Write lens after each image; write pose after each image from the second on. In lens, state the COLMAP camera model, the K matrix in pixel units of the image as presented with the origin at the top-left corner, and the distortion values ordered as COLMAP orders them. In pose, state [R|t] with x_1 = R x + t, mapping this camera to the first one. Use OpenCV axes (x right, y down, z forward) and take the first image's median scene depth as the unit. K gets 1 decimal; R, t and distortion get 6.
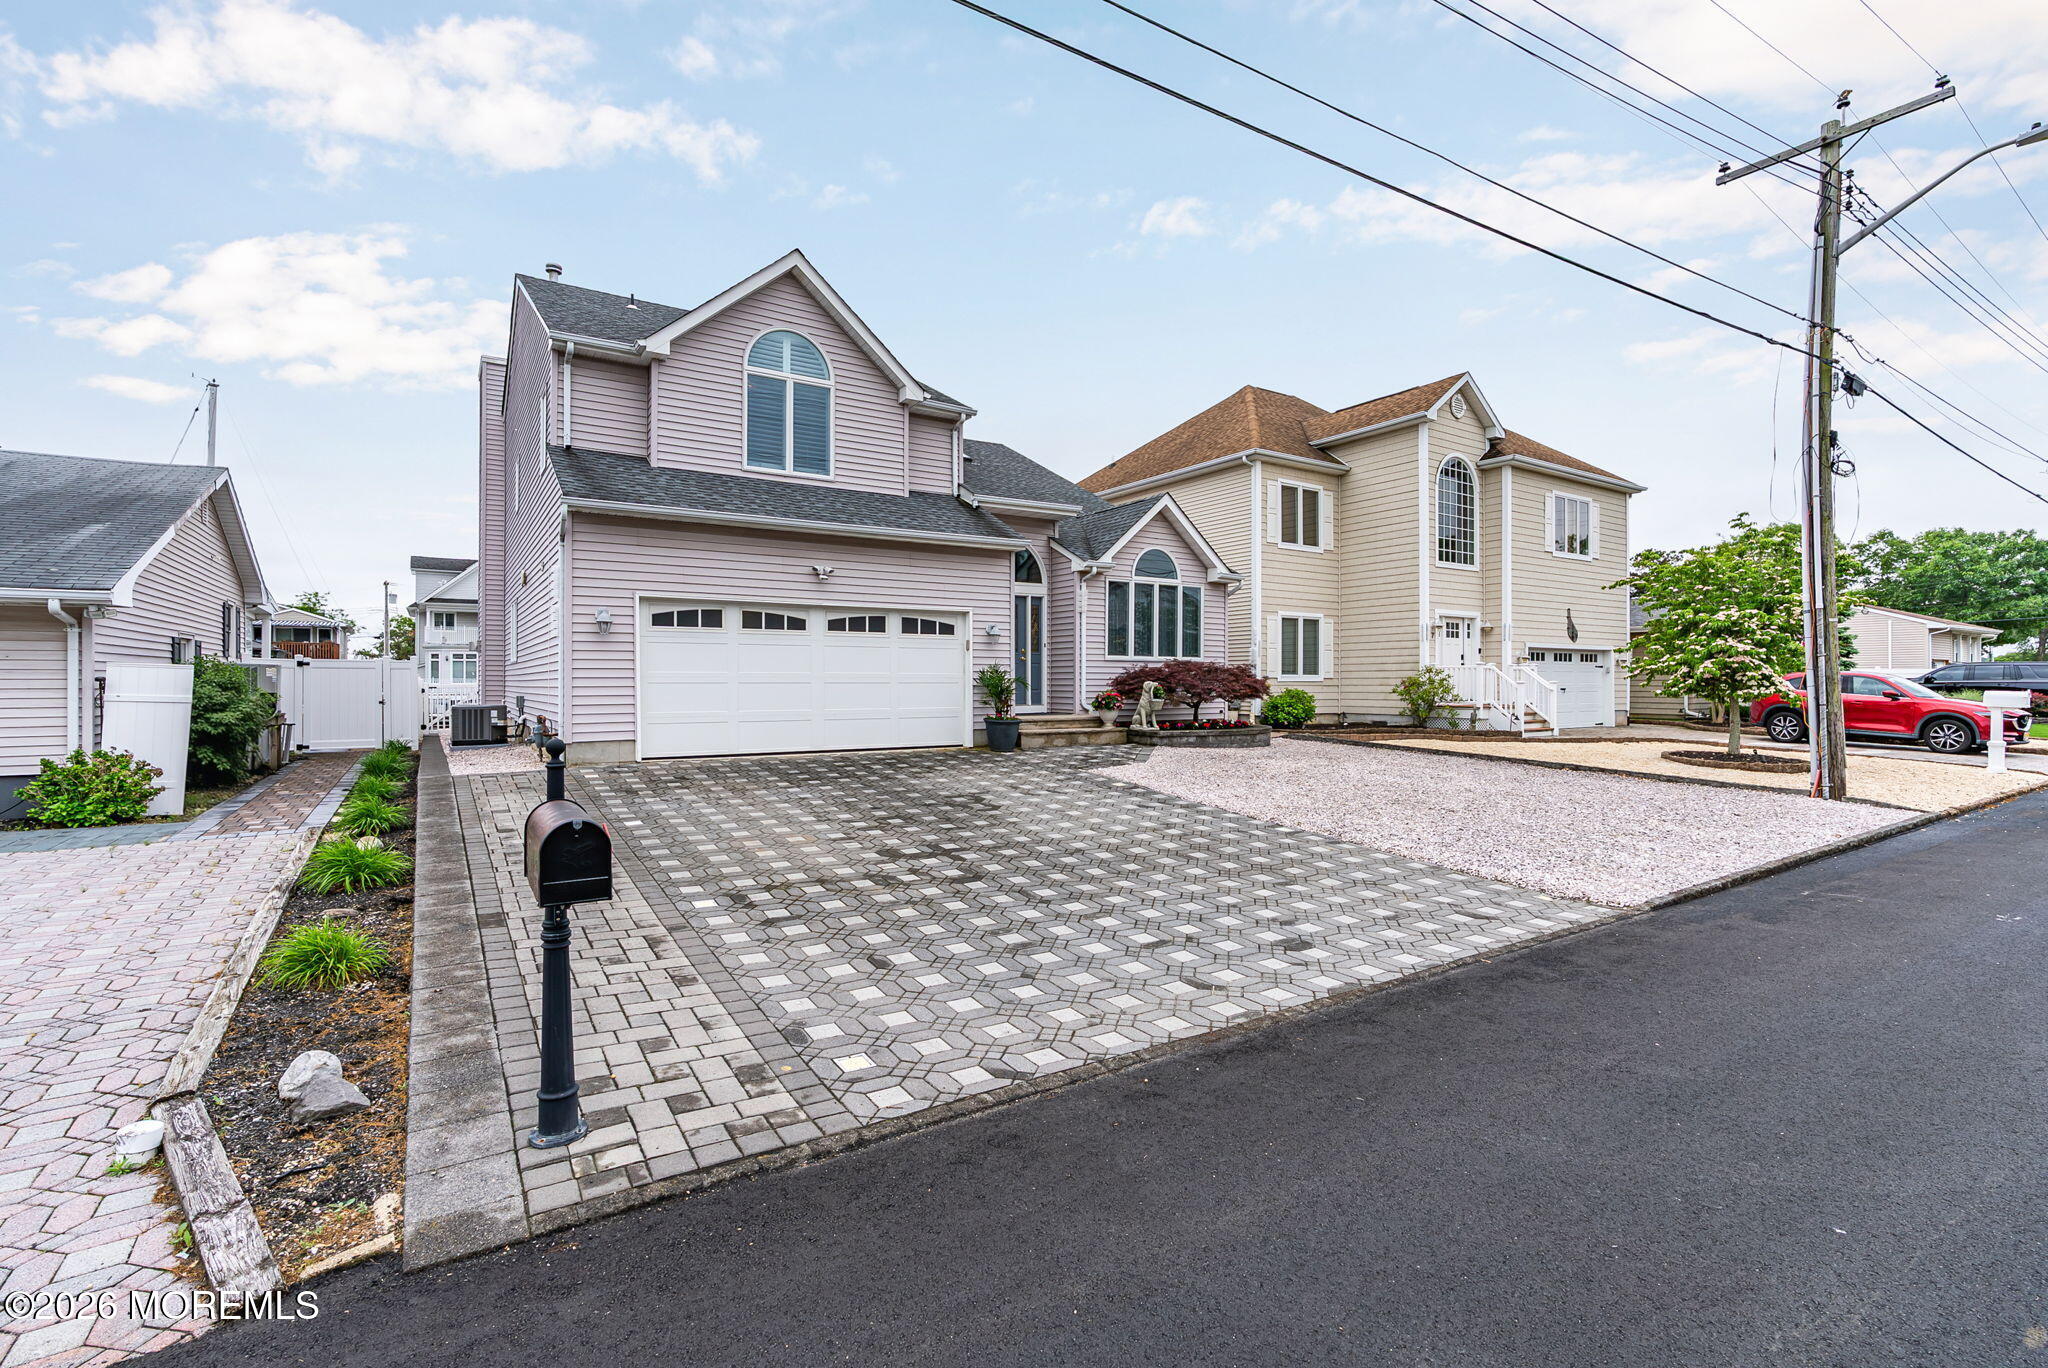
lens RADIAL K [[930.6, 0, 1024.0], [0, 930.6, 684.0], [0, 0, 1]] dist [-0.012498, 0.005707]
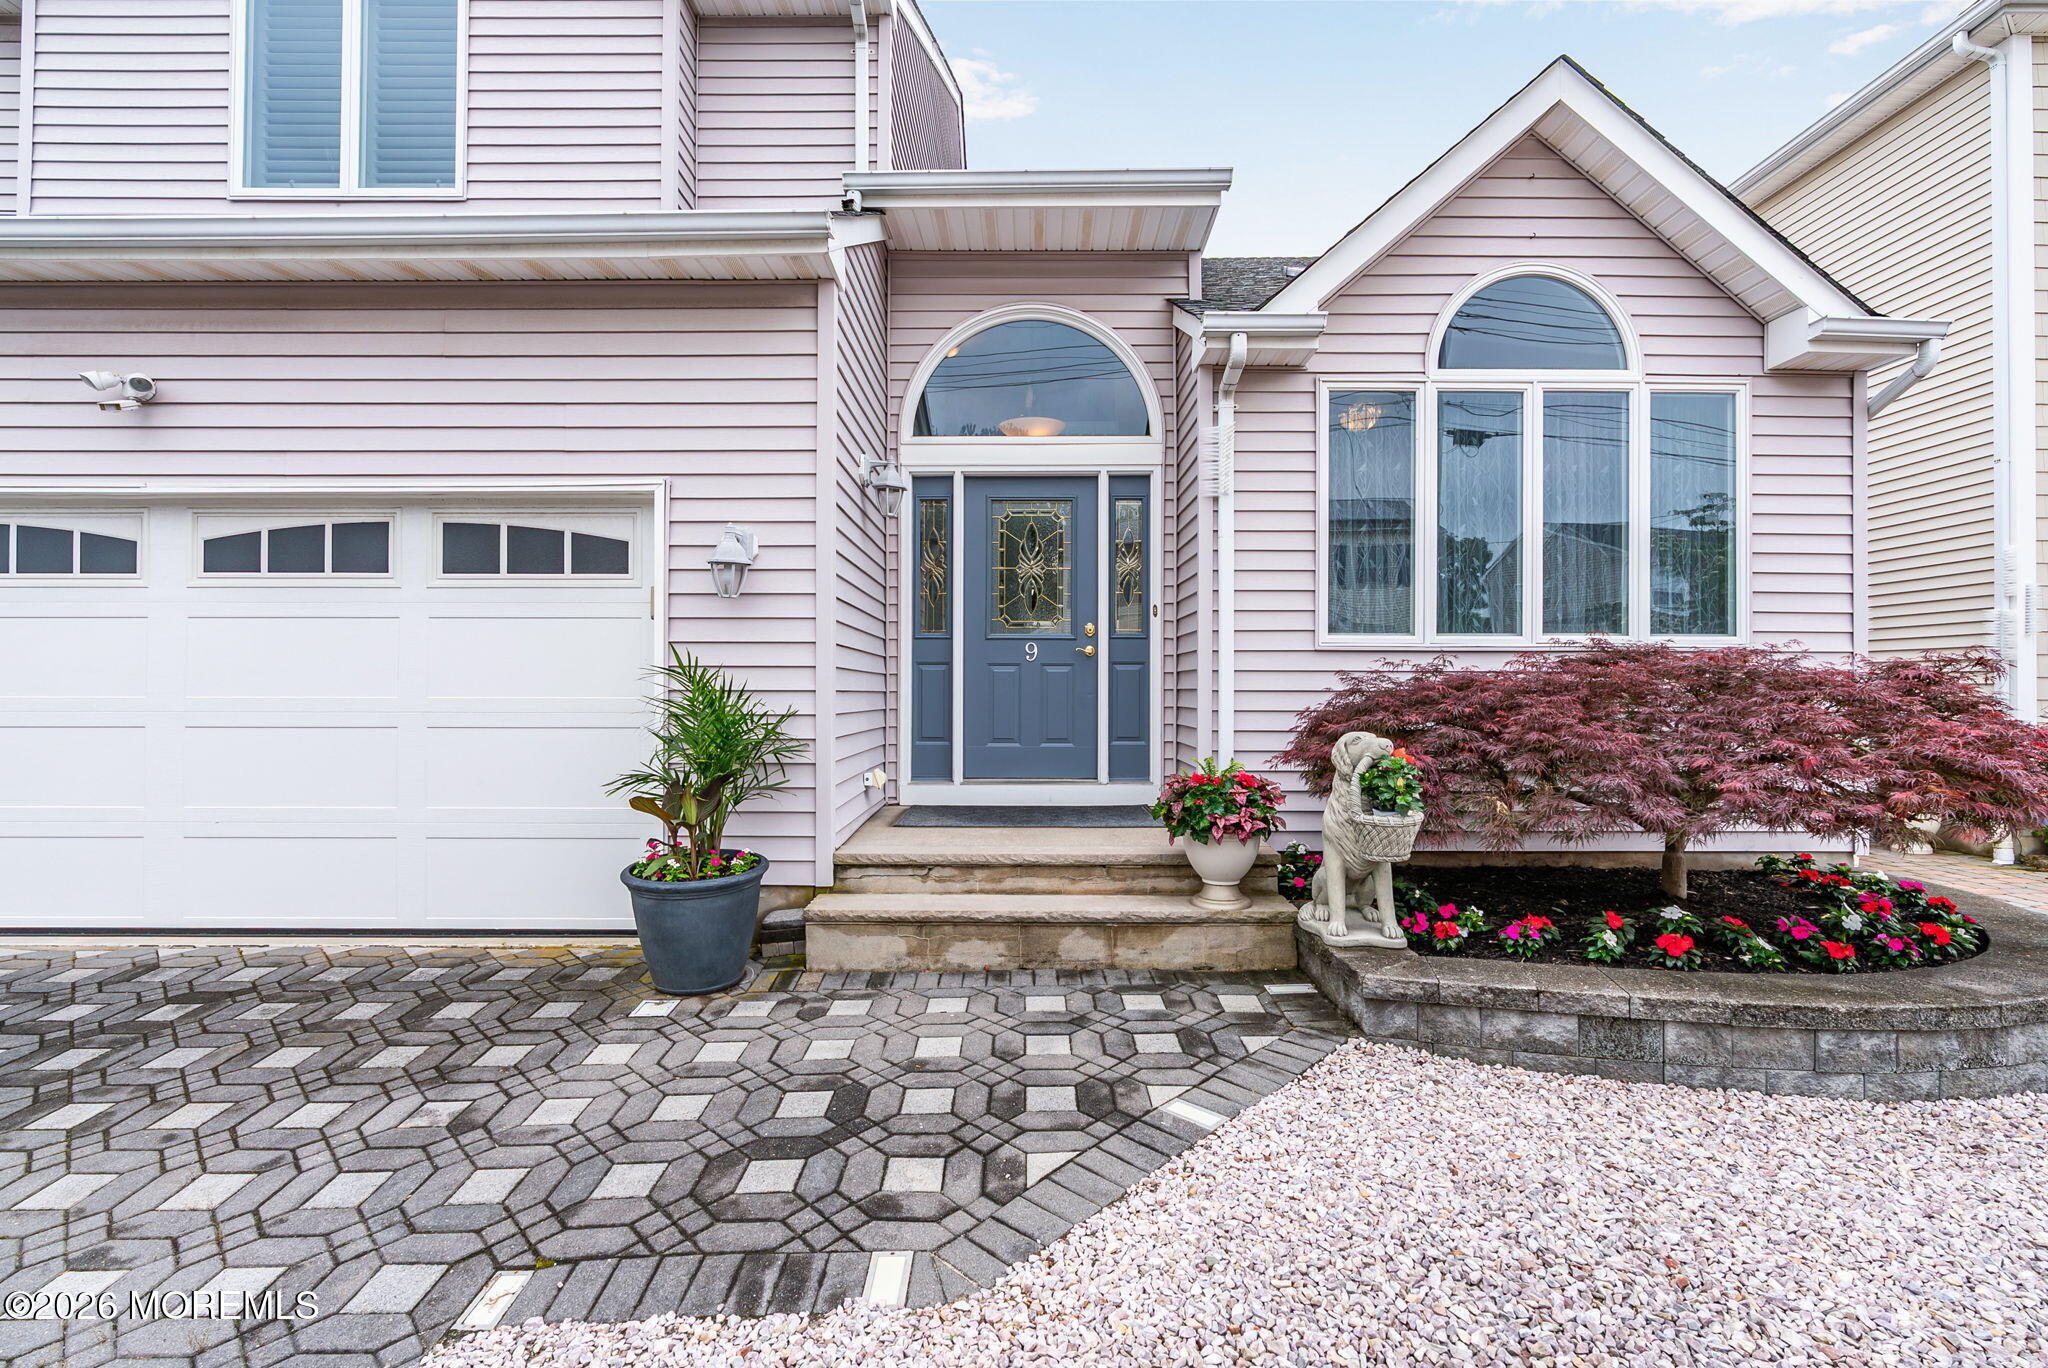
lens RADIAL K [[930.6, 0, 1024.0], [0, 930.6, 684.0], [0, 0, 1]] dist [-0.012498, 0.005707]
pose [[0.839695, -0.001110, -0.543058, 0.192456], [-0.002098, 0.999984, -0.005289, -0.013672], [0.543055, 0.005581, 0.839679, 0.768431]]
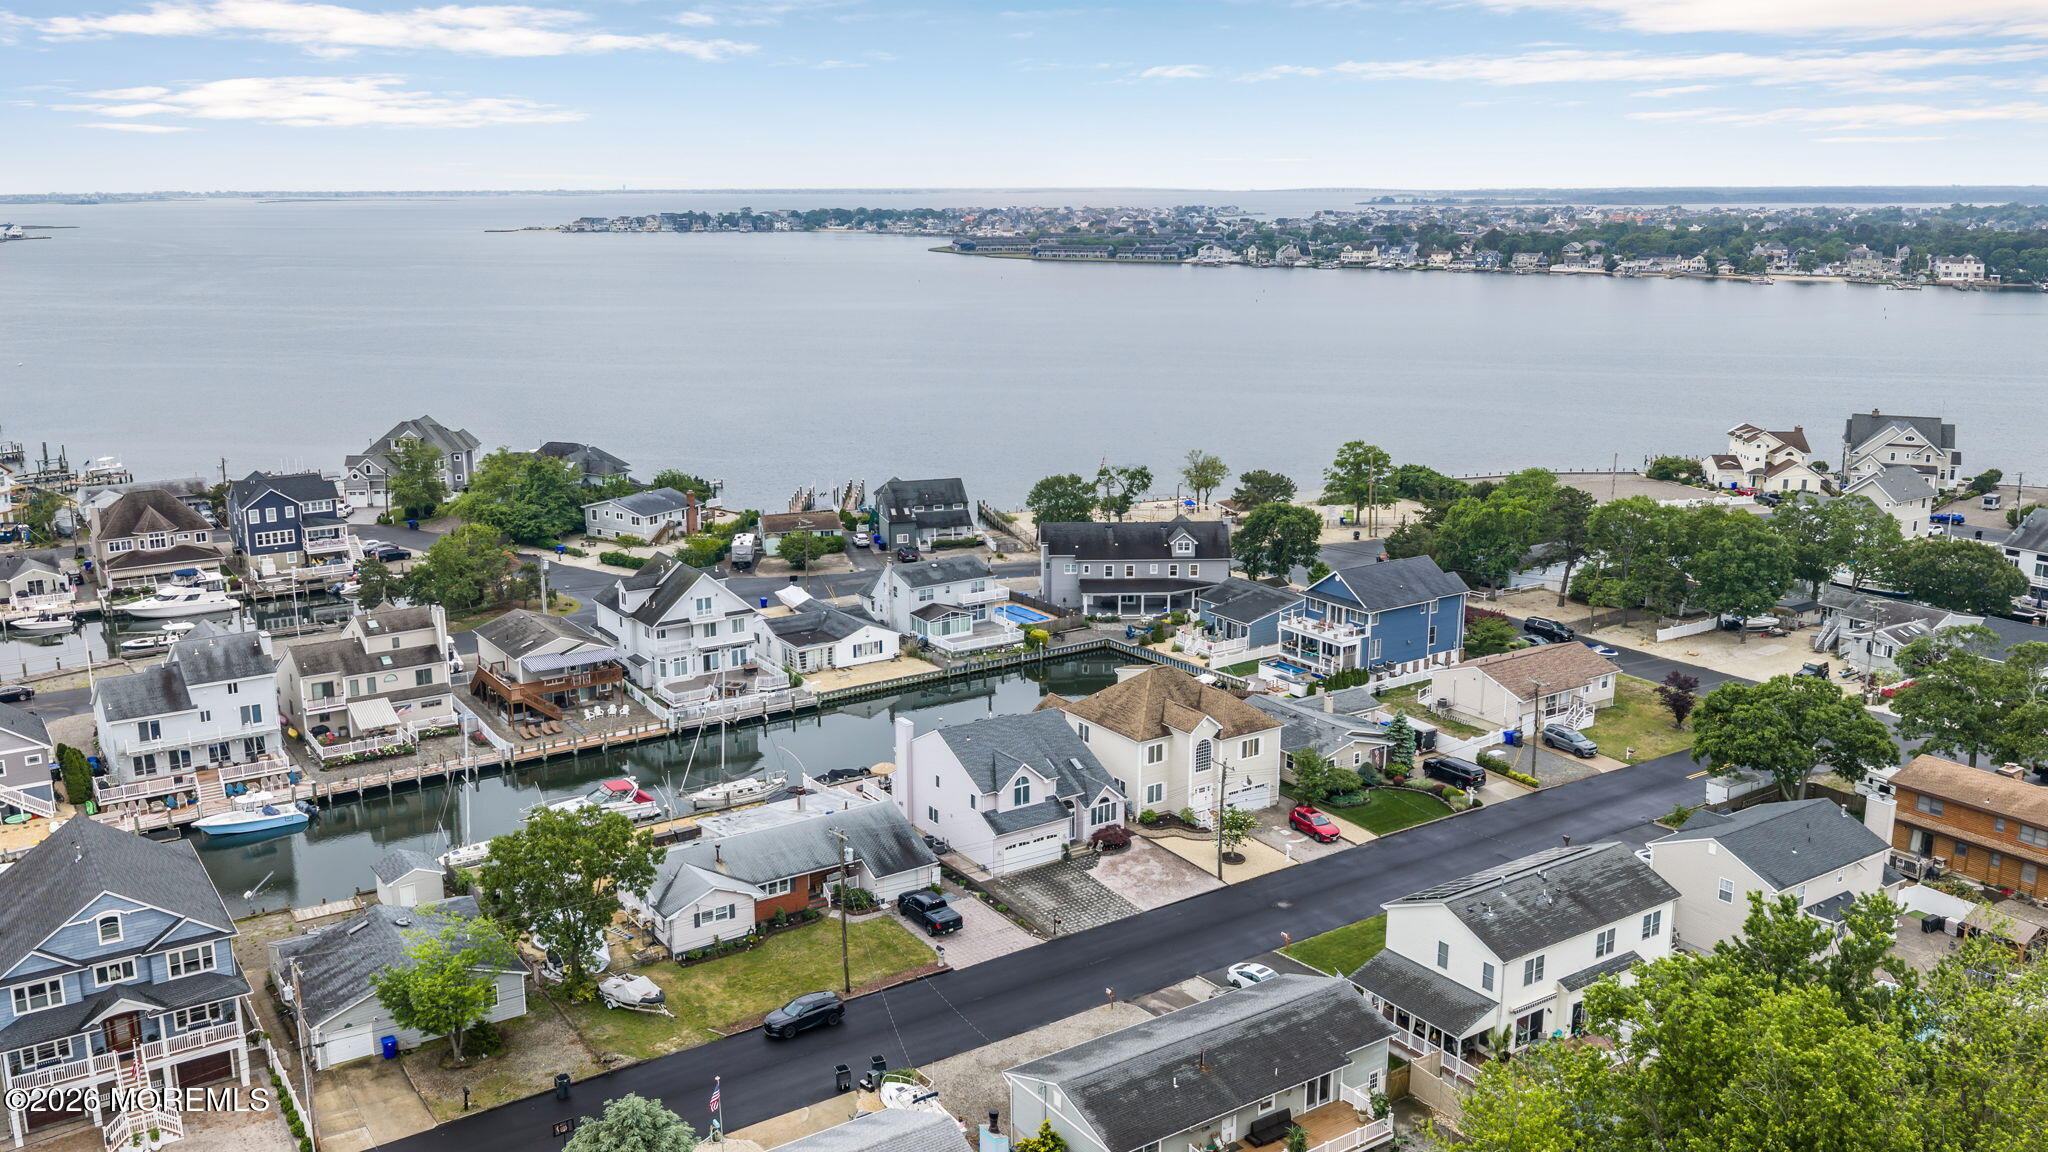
lens RADIAL K [[1690.2, 0, 1024.0], [0, 1690.2, 576.0], [0, 0, 1]] dist [0.039824, -0.089840]
pose [[0.999629, -0.002751, 0.027111, -0.442903], [-0.003260, 0.975677, 0.219187, -3.016271], [-0.027054, -0.219194, 0.975306, -6.597362]]
